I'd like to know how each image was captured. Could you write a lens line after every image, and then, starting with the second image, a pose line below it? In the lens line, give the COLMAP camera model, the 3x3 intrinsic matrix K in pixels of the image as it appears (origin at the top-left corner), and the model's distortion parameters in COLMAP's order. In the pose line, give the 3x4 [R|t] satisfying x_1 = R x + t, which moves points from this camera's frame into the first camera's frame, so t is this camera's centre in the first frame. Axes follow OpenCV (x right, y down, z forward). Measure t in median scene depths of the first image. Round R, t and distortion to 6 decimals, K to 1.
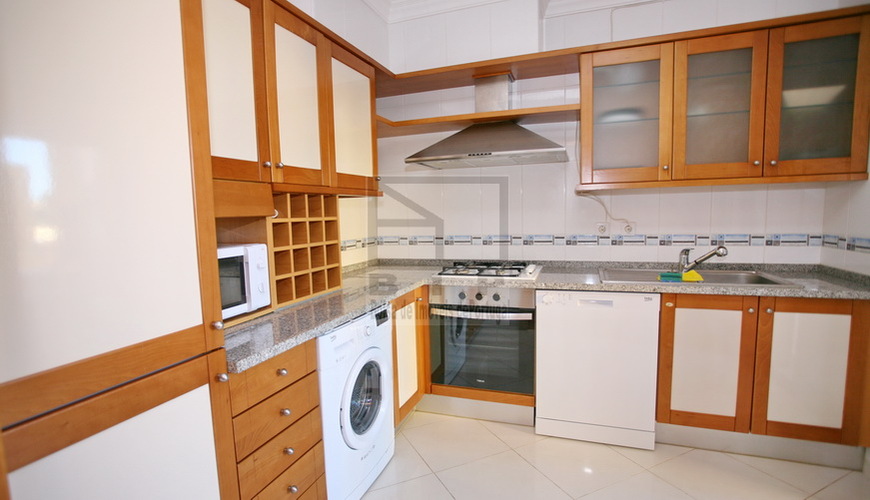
lens RADIAL K [[429.4, 0, 434.0], [0, 429.4, 251.3], [0, 0, 1]] dist [-0.013480, 0.001126]
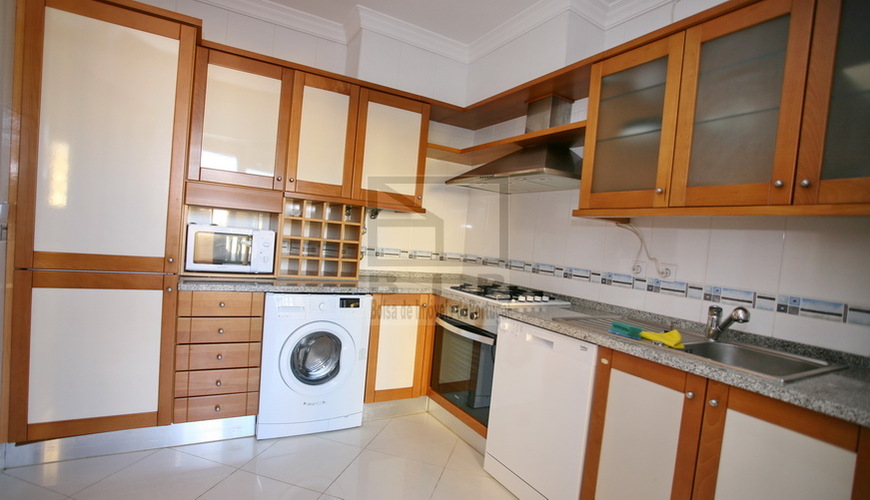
lens RADIAL K [[429.4, 0, 426.1], [0, 429.4, 252.4], [0, 0, 1]] dist [-0.013480, 0.001126]
pose [[0.742757, 0.111555, -0.660203, 0.792042], [-0.165225, 0.986068, -0.019269, -0.002337], [0.648855, 0.123394, 0.750840, 0.174121]]
